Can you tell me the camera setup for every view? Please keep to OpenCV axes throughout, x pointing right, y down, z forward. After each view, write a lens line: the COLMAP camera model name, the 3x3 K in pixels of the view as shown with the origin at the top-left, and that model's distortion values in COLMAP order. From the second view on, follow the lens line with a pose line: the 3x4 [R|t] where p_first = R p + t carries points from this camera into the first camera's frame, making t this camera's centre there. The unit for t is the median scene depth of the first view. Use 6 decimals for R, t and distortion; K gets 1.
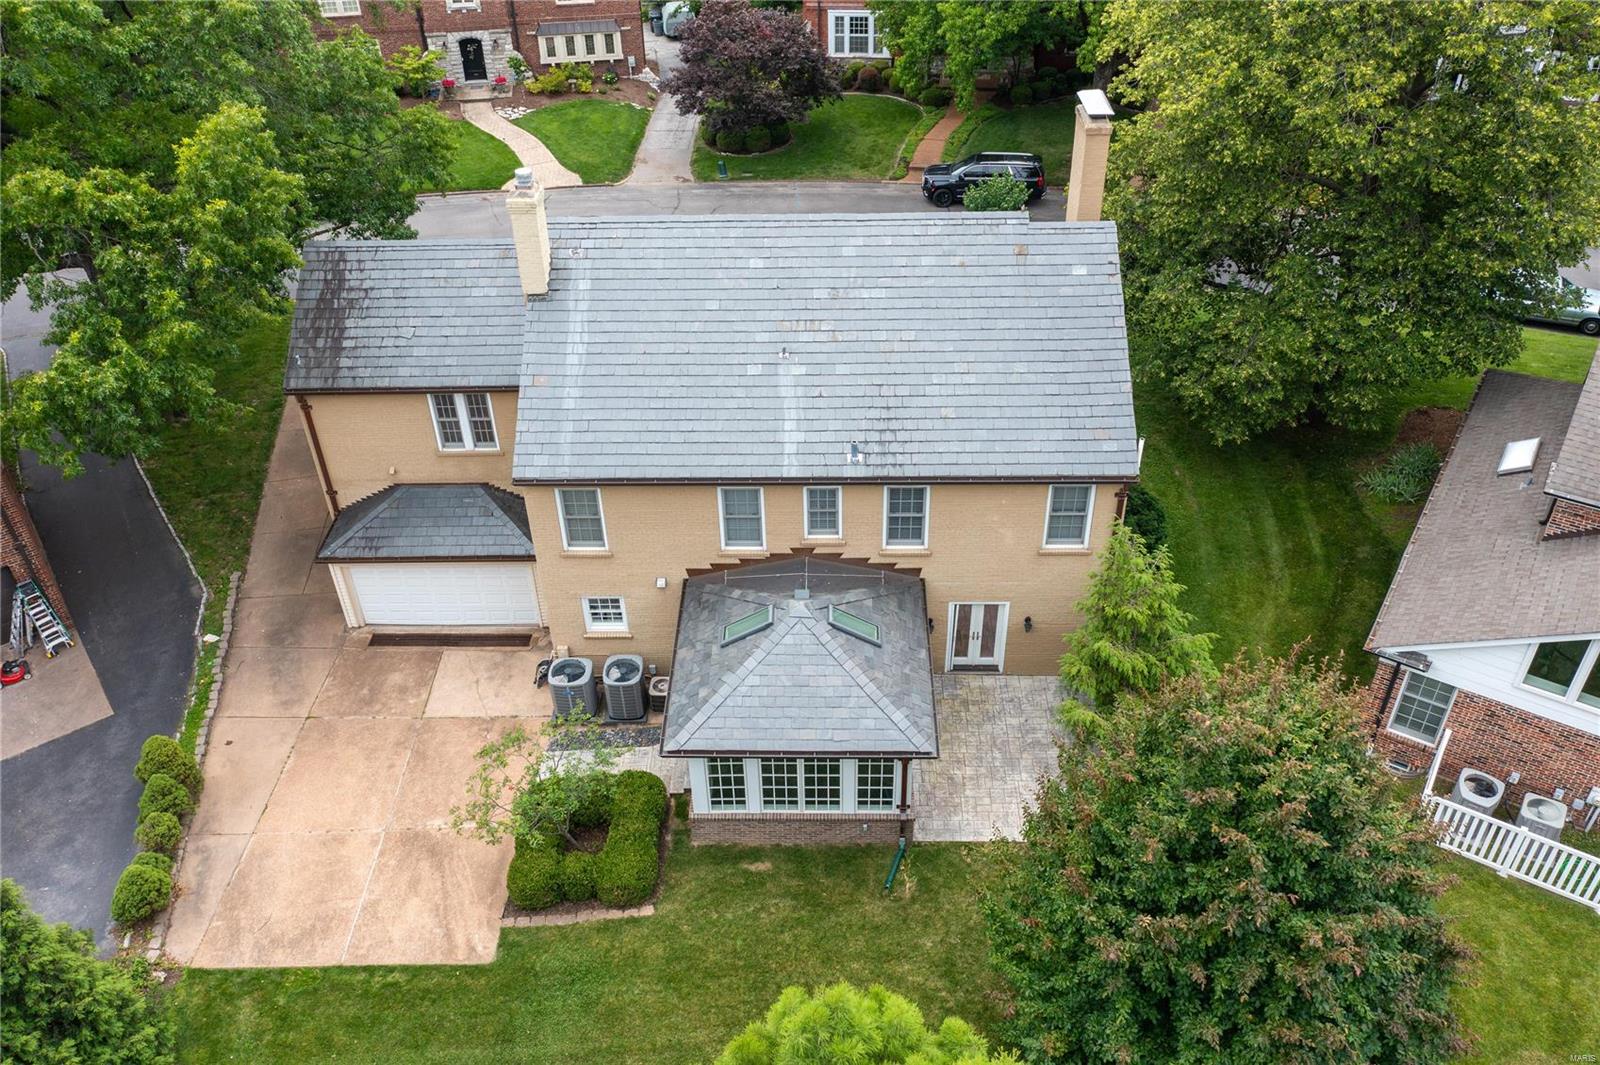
lens RADIAL K [[1271.3, 0, 800.0], [0, 1271.3, 532.5], [0, 0, 1]] dist [-0.014173, -0.001429]
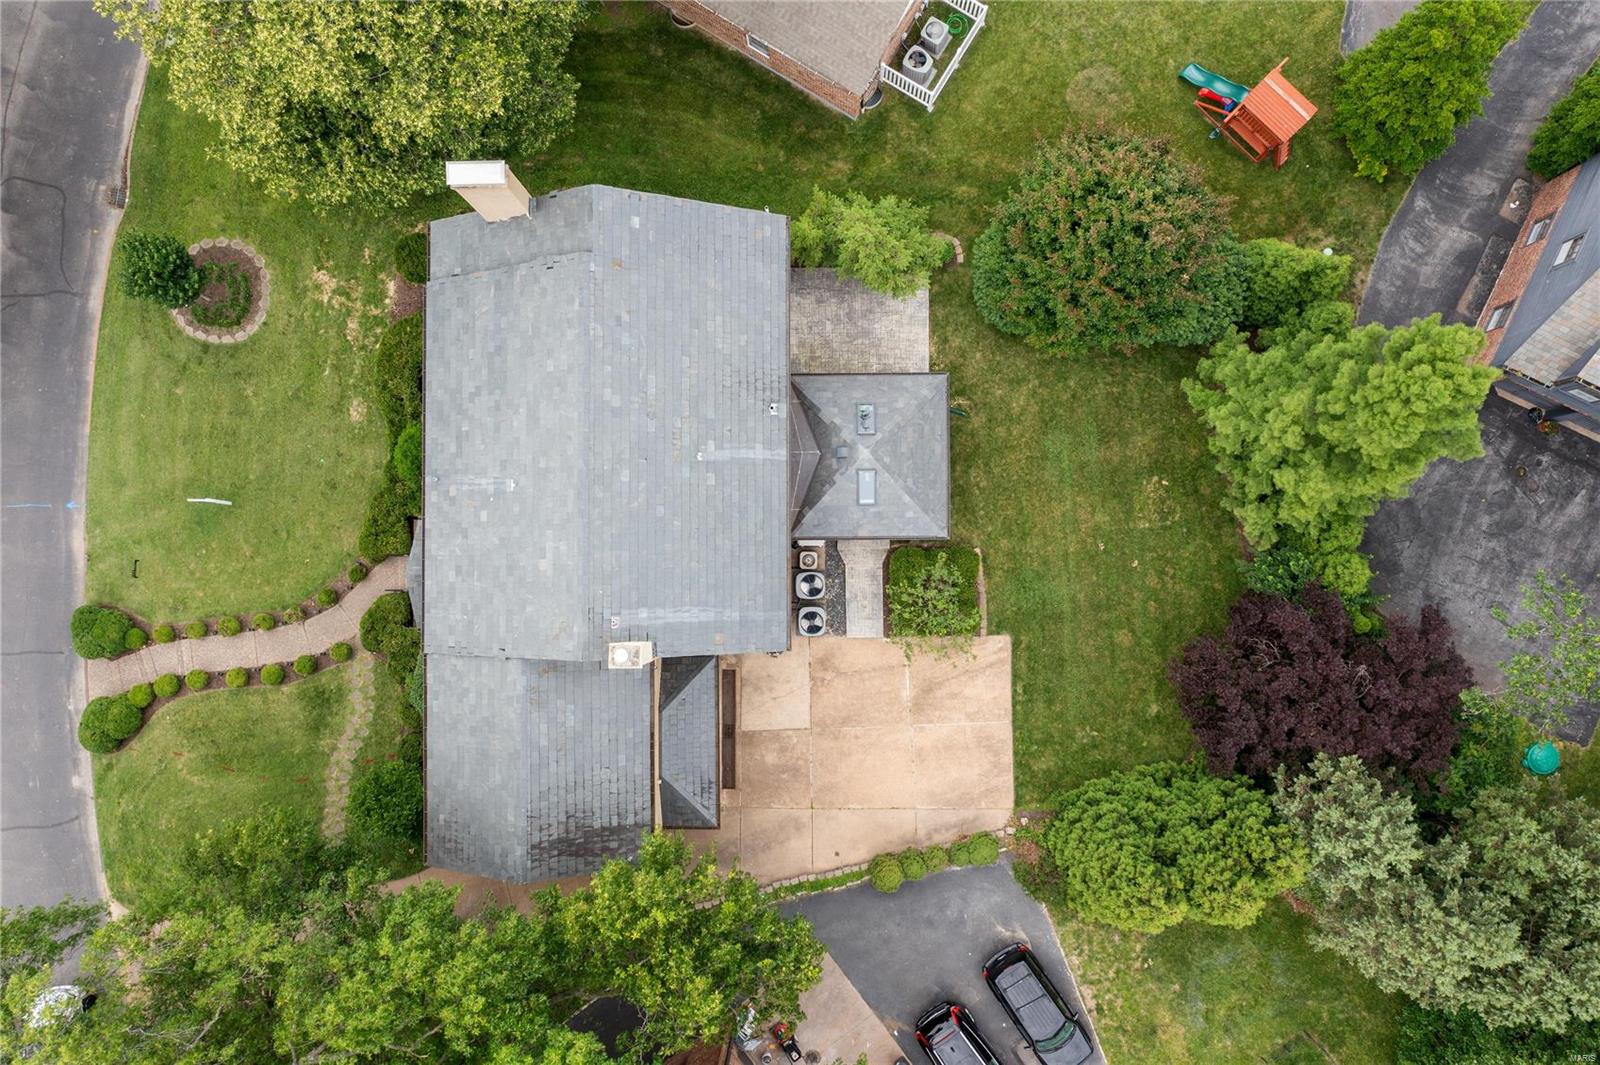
lens RADIAL K [[1271.3, 0, 800.0], [0, 1271.3, 532.5], [0, 0, 1]] dist [-0.014173, -0.001429]
pose [[-0.028126, -0.998335, 0.050364, -0.174941], [0.636831, 0.020940, 0.770719, -1.205037], [-0.770491, 0.053750, 0.635181, 0.078439]]
